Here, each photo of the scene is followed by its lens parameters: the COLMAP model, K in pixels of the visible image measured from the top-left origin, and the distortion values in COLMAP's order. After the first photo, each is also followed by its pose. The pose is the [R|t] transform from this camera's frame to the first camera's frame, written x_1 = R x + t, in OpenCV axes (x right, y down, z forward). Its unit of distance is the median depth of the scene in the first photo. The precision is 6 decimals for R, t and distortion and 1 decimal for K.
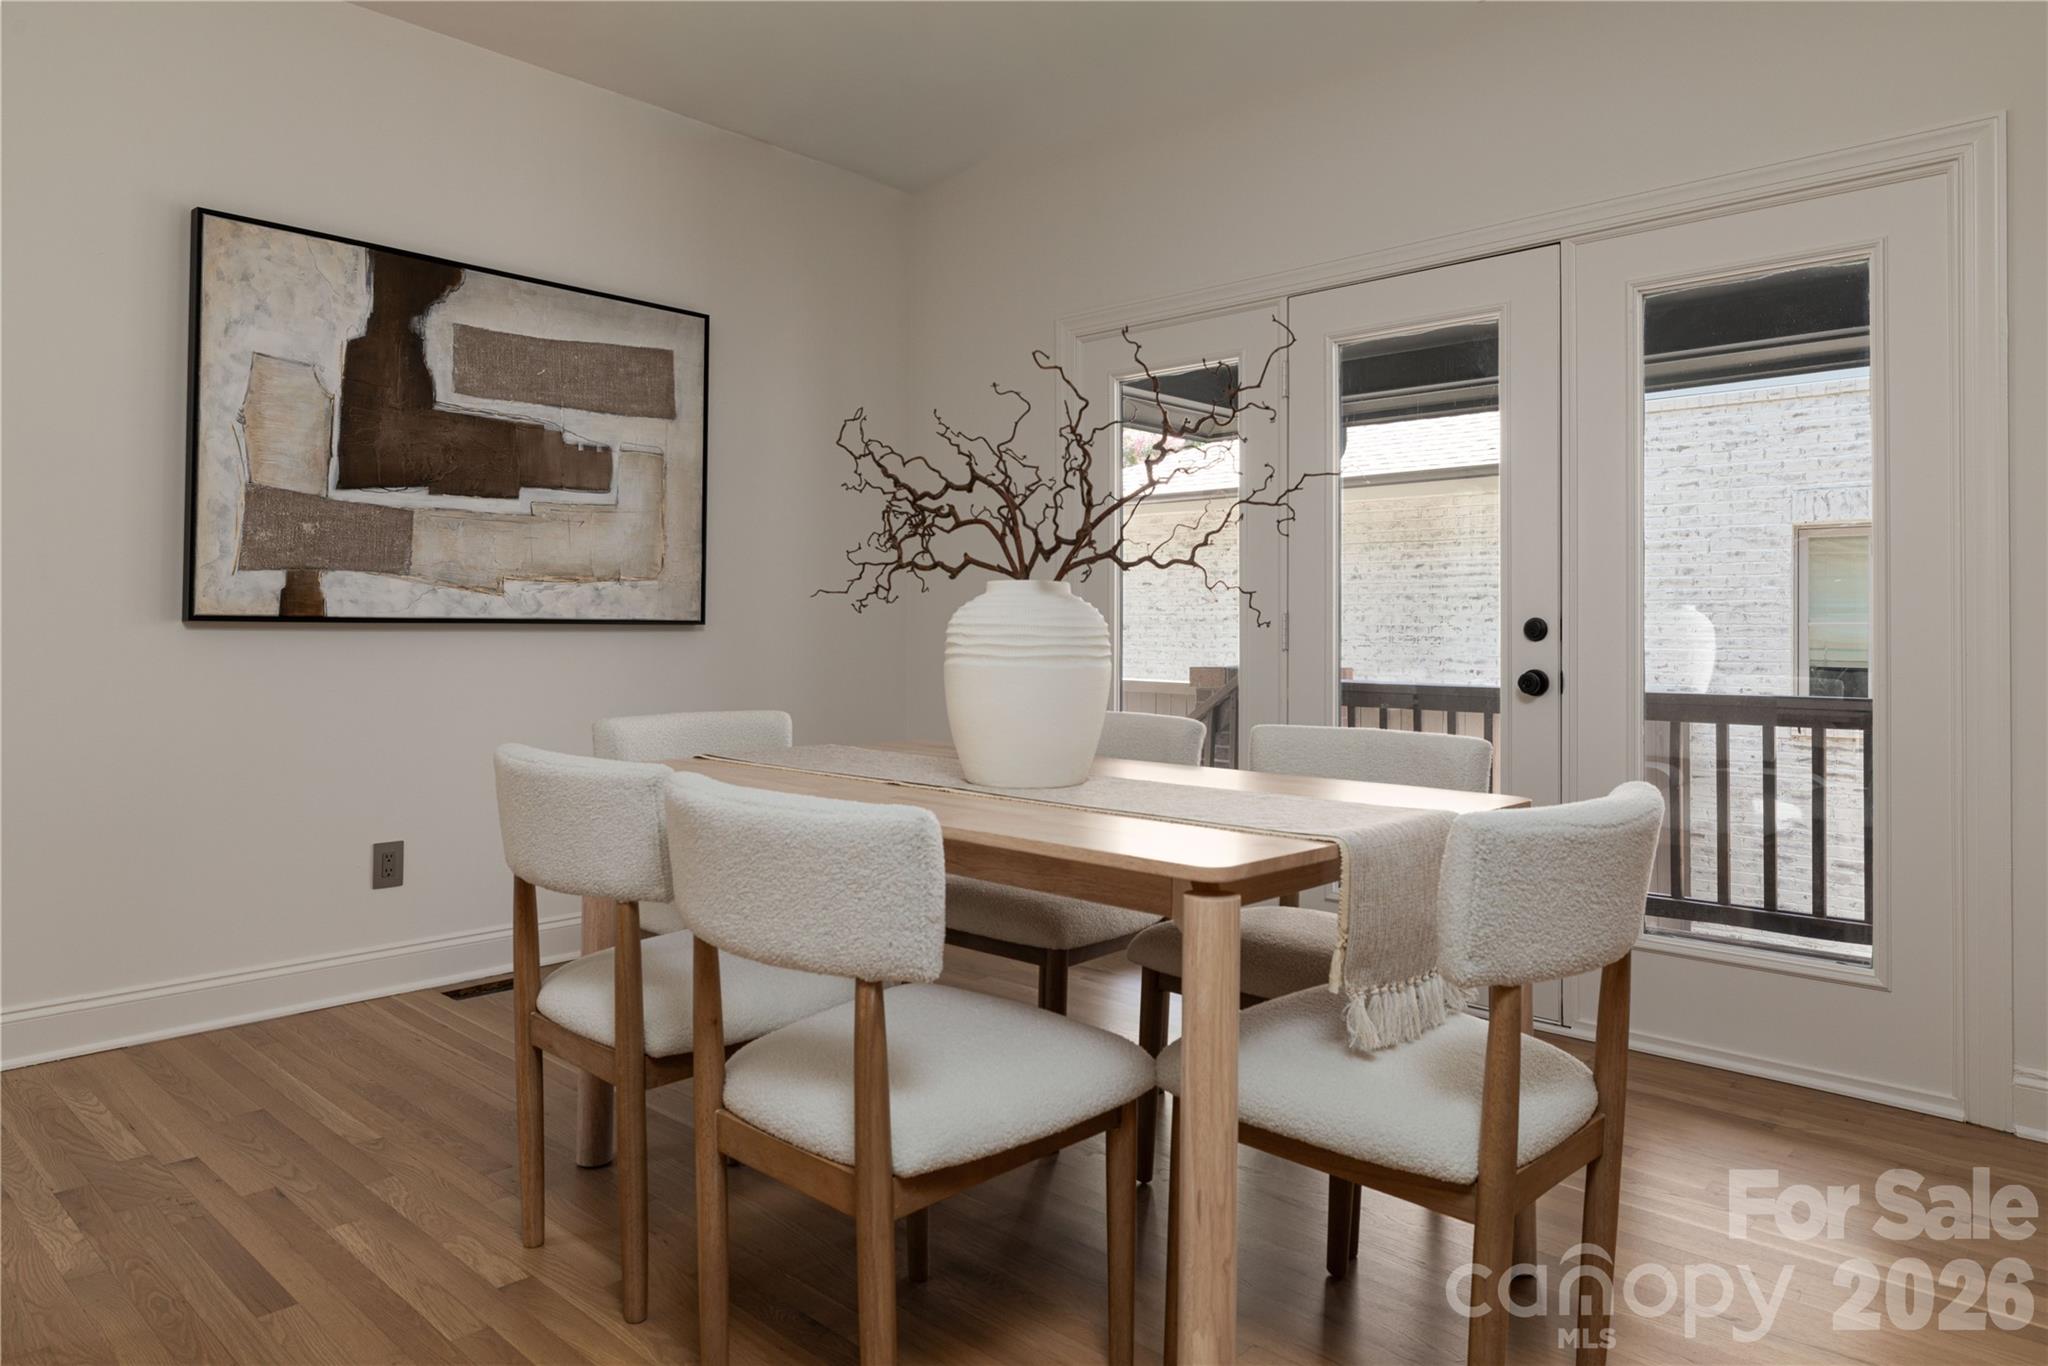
lens RADIAL K [[1312.5, 0, 1036.8], [0, 1312.5, 613.1], [0, 0, 1]] dist [0.001271, -0.006169]
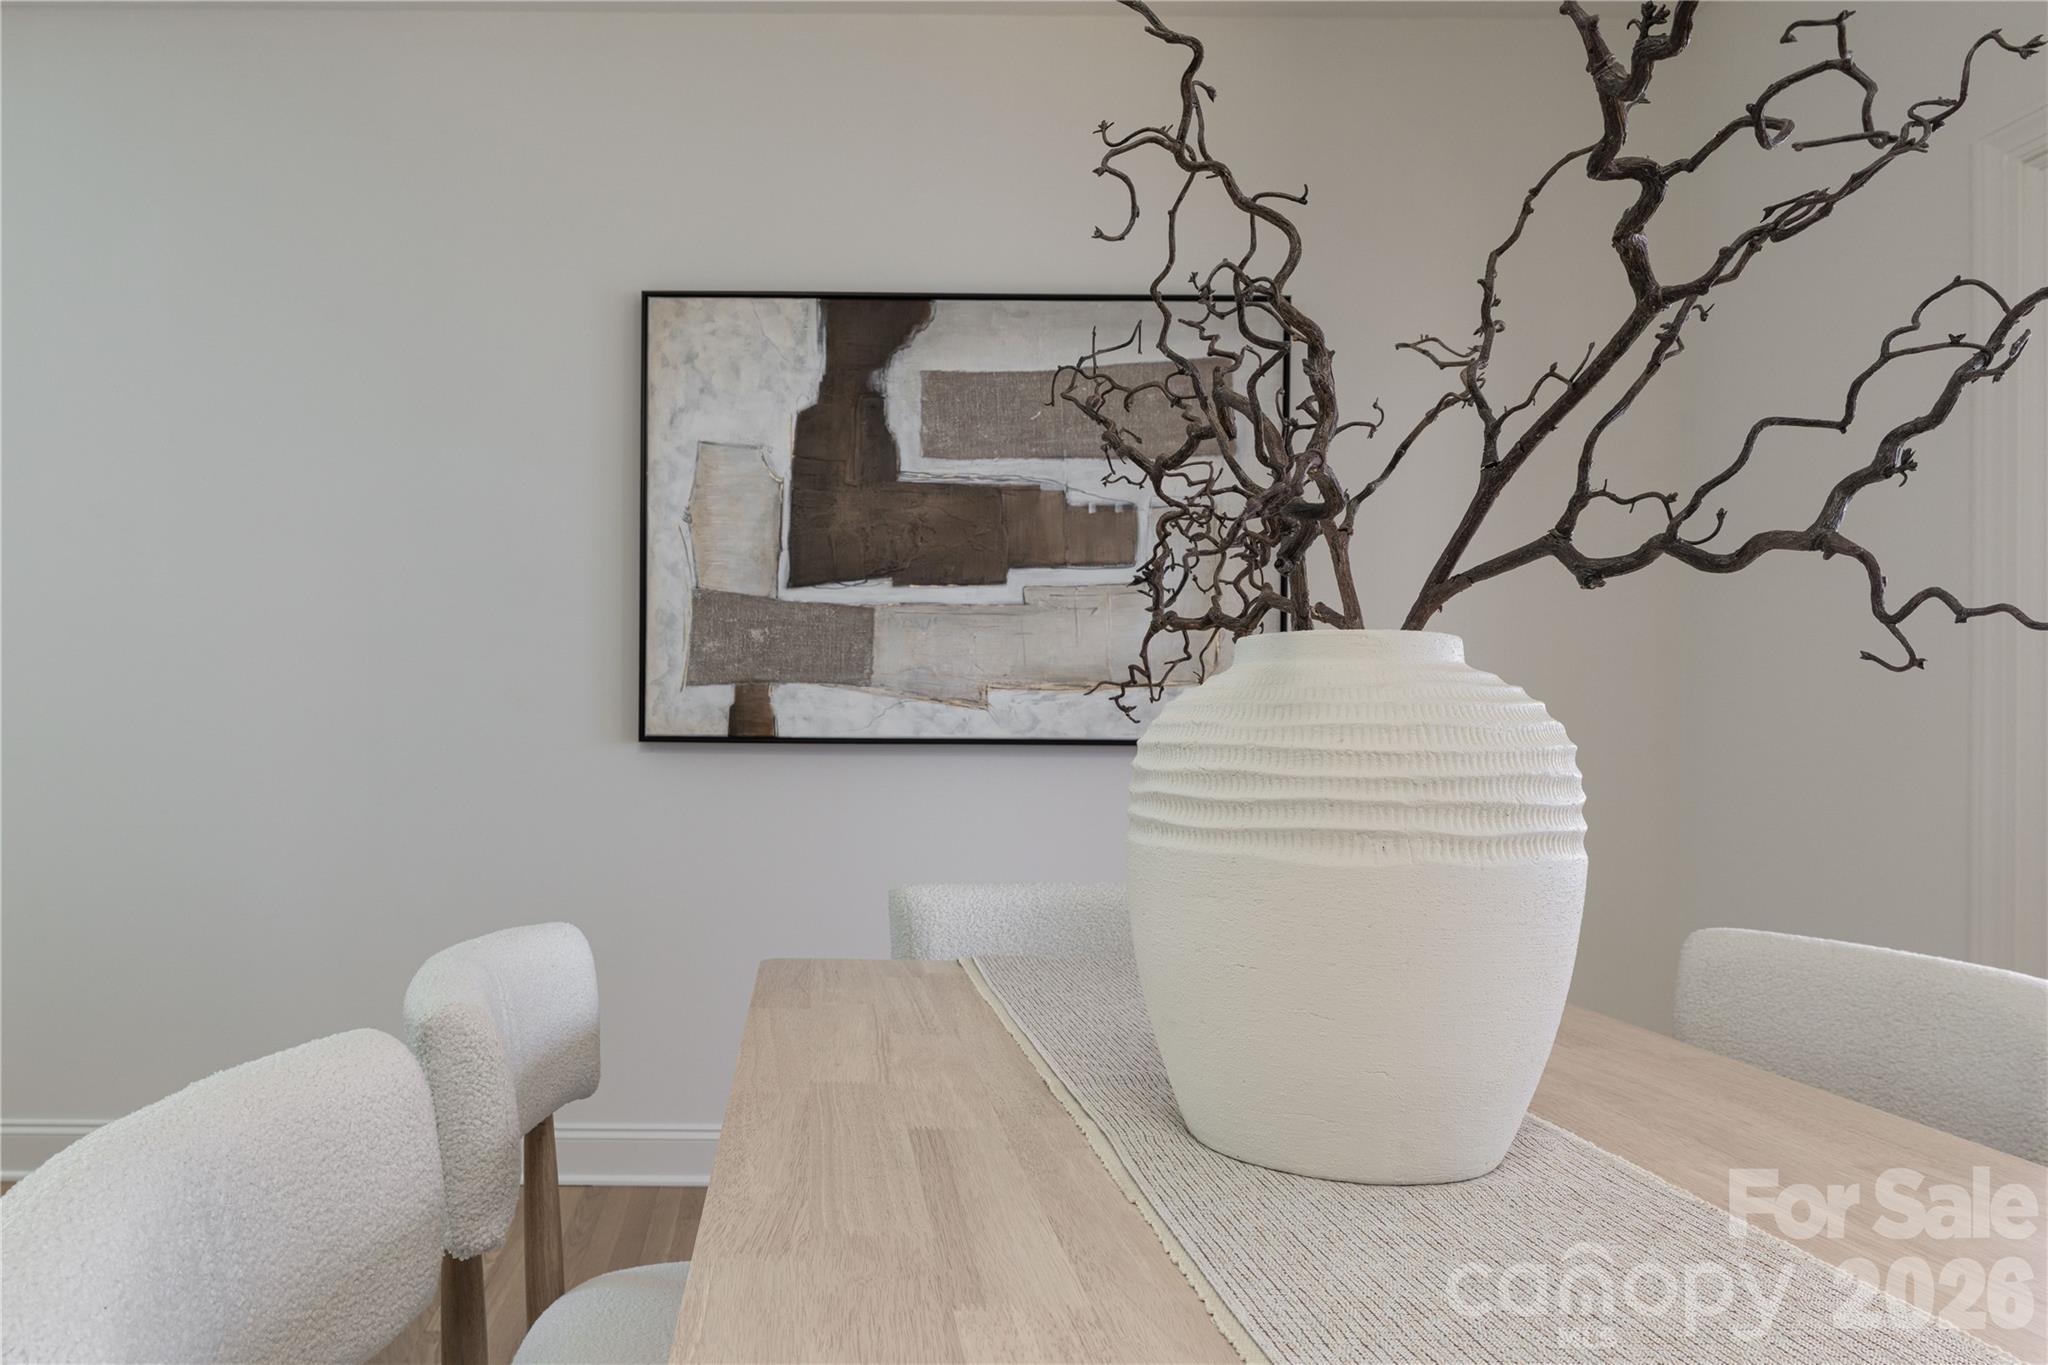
lens RADIAL K [[1230.4, 0, 1058.8], [0, 1230.4, 748.2], [0, 0, 1]] dist [0.001281, -0.000034]
pose [[0.670518, 0.001531, -0.741892, 0.180593], [0.005130, 0.999964, 0.006699, 0.005596], [0.741876, -0.008298, 0.670486, 0.588187]]
